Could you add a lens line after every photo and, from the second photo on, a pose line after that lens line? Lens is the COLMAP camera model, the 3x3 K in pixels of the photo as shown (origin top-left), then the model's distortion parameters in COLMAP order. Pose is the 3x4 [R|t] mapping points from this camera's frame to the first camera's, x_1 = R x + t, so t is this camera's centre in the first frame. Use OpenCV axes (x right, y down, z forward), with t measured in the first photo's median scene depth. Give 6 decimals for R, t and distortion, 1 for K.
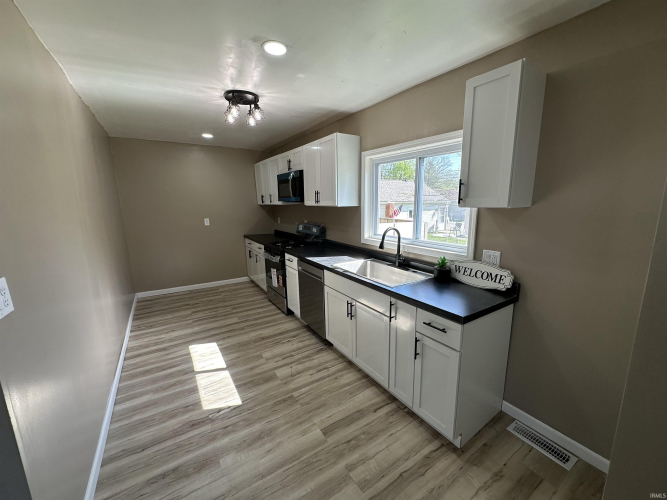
lens RADIAL K [[267.4, 0, 334.3], [0, 267.4, 249.5], [0, 0, 1]] dist [-0.002892, 0.000561]
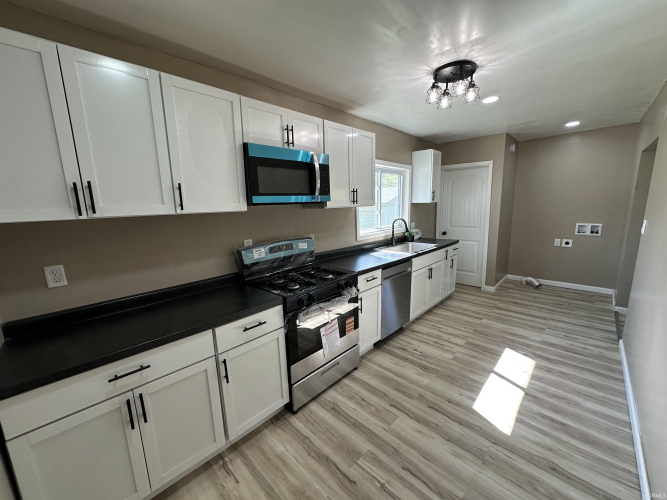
lens RADIAL K [[267.4, 0, 333.9], [0, 267.4, 250.3], [0, 0, 1]] dist [-0.002892, 0.000561]
pose [[-0.224412, -0.151964, 0.962573, -1.067439], [0.204105, 0.958528, 0.198910, -0.259378], [-0.952880, 0.241104, -0.184089, 1.529981]]
